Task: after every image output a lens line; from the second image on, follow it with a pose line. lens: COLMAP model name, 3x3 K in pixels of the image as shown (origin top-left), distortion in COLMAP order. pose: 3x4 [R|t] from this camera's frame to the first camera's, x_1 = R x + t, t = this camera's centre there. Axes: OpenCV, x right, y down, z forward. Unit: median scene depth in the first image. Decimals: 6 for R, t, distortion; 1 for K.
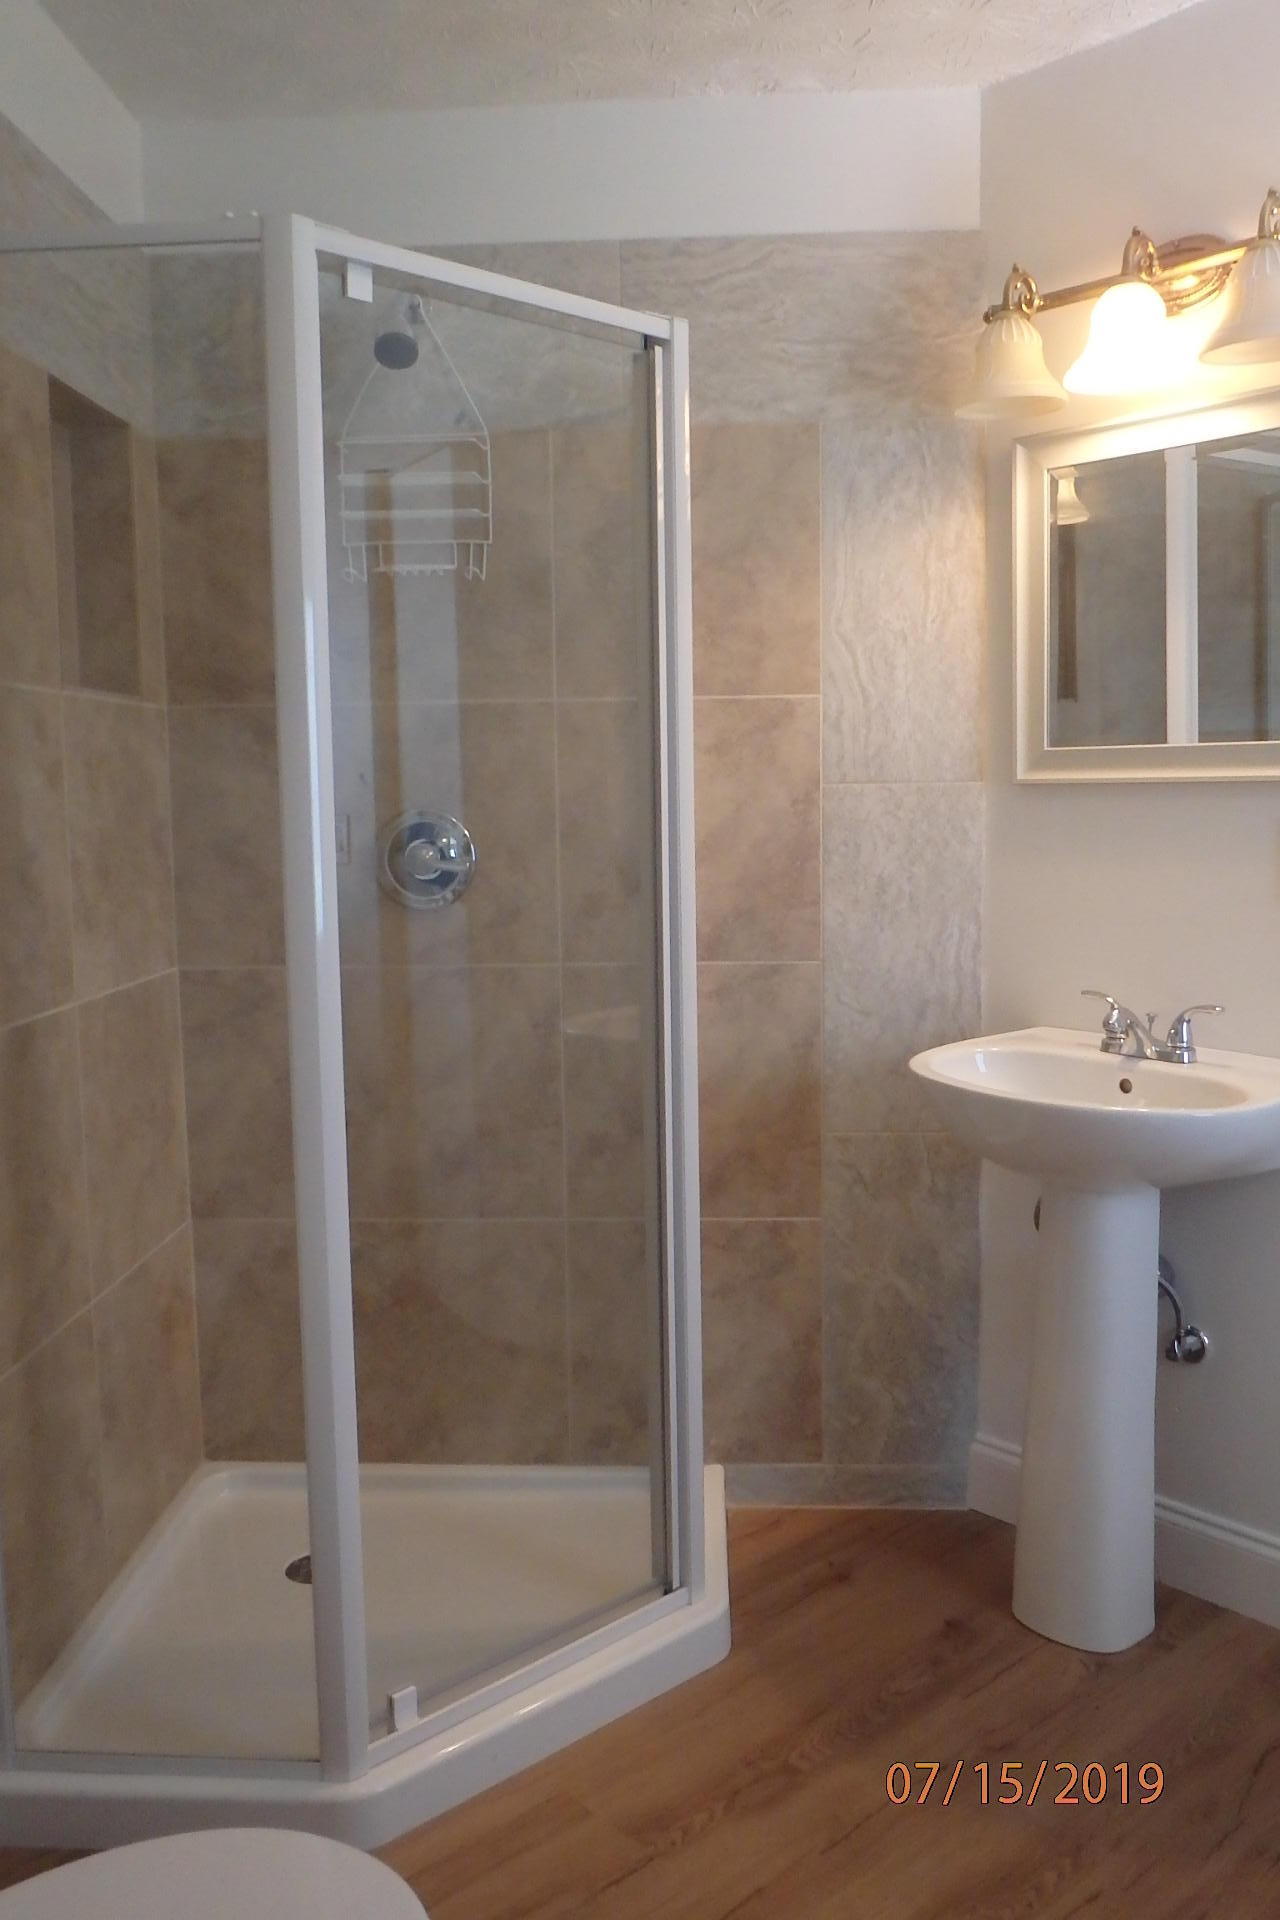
lens RADIAL K [[1584.6, 0, 640.0], [0, 1584.6, 960.0], [0, 0, 1]] dist [-0.039353, 0.026333]
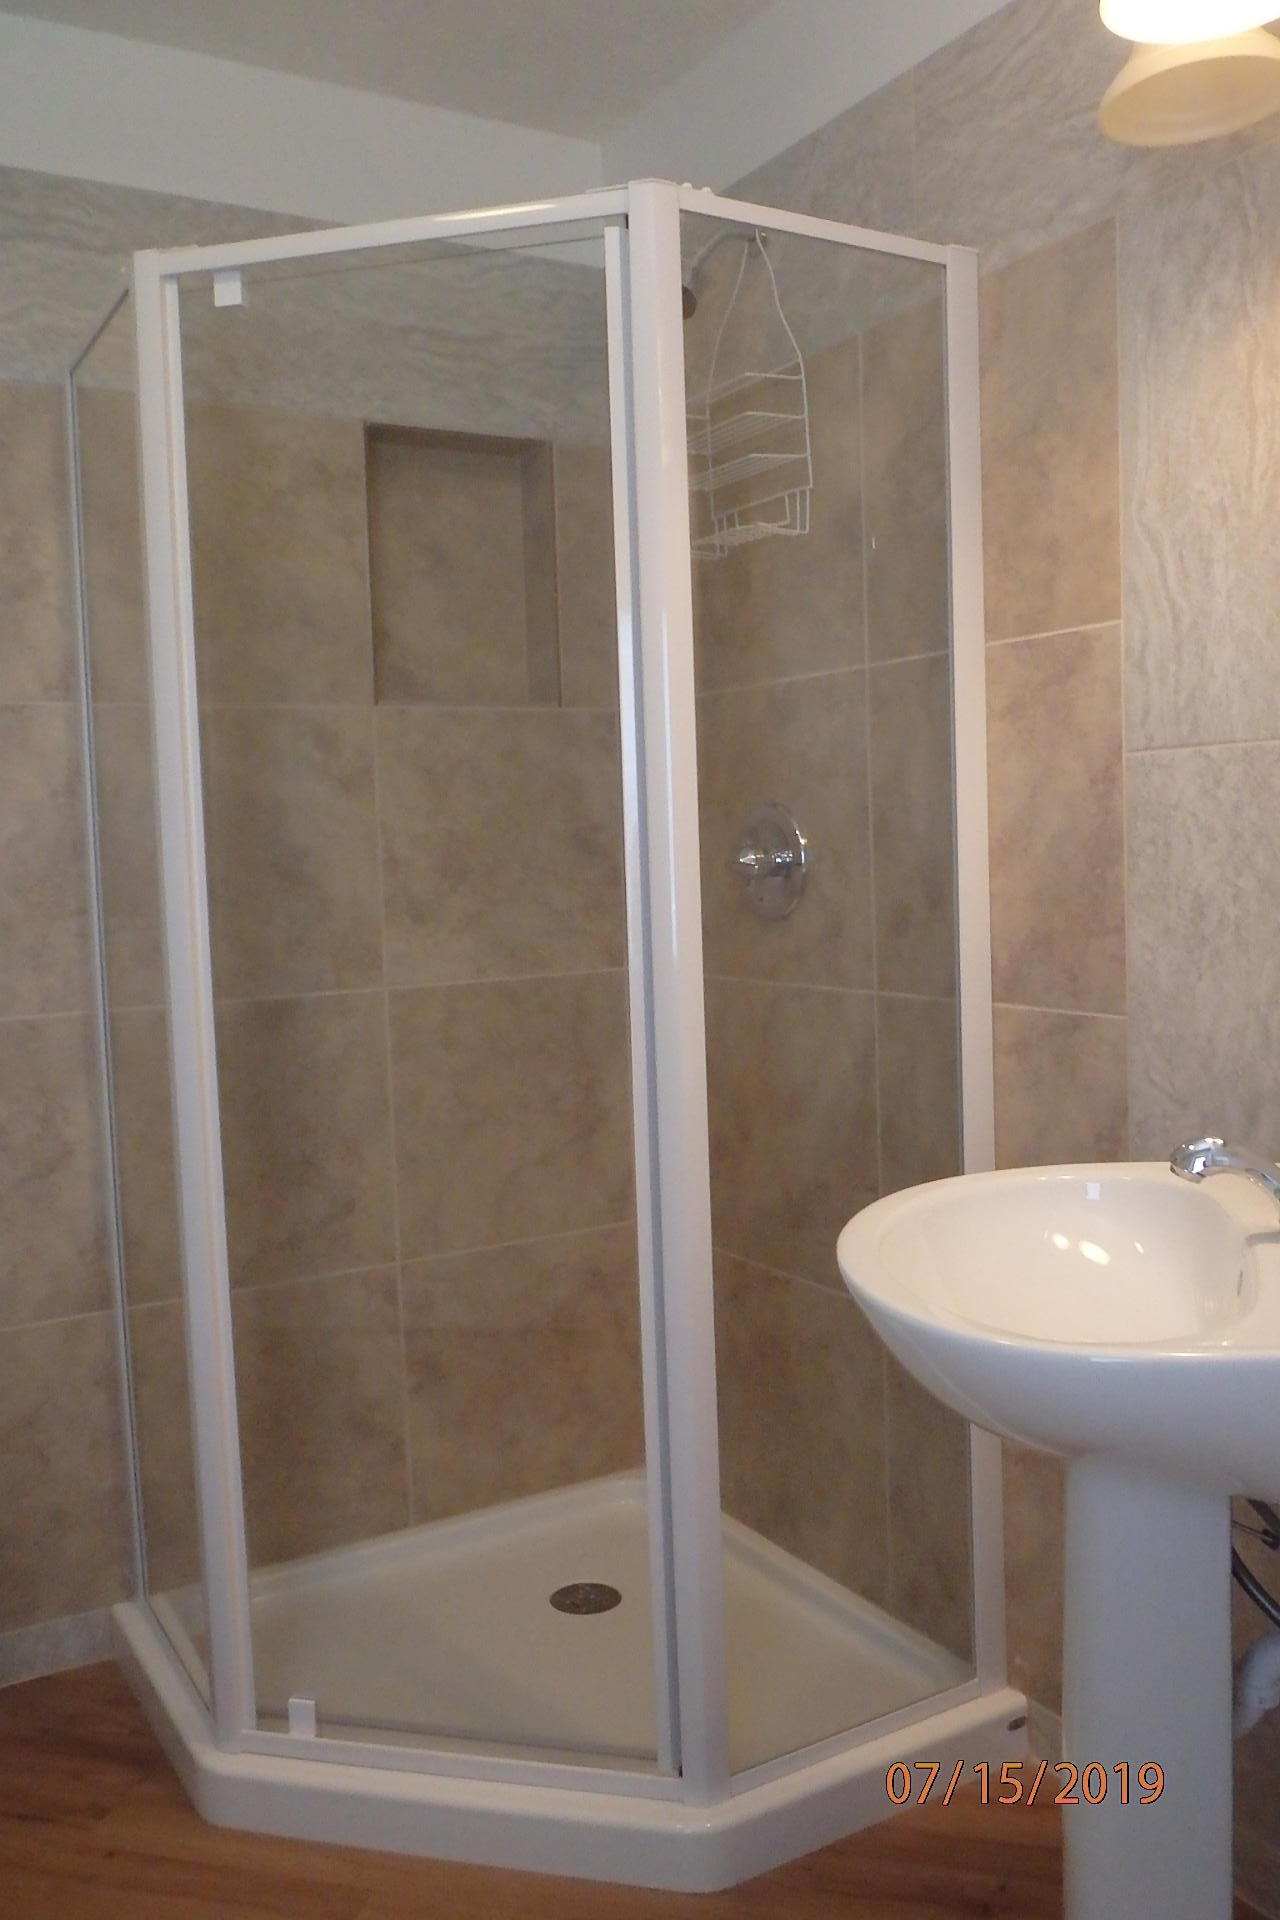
lens RADIAL K [[1584.6, 0, 640.0], [0, 1584.6, 960.0], [0, 0, 1]] dist [-0.039353, 0.026333]
pose [[0.539710, 0.057353, -0.839895, 0.574626], [-0.061395, 0.997702, 0.028677, -0.030233], [0.839609, 0.036088, 0.541991, 0.470500]]
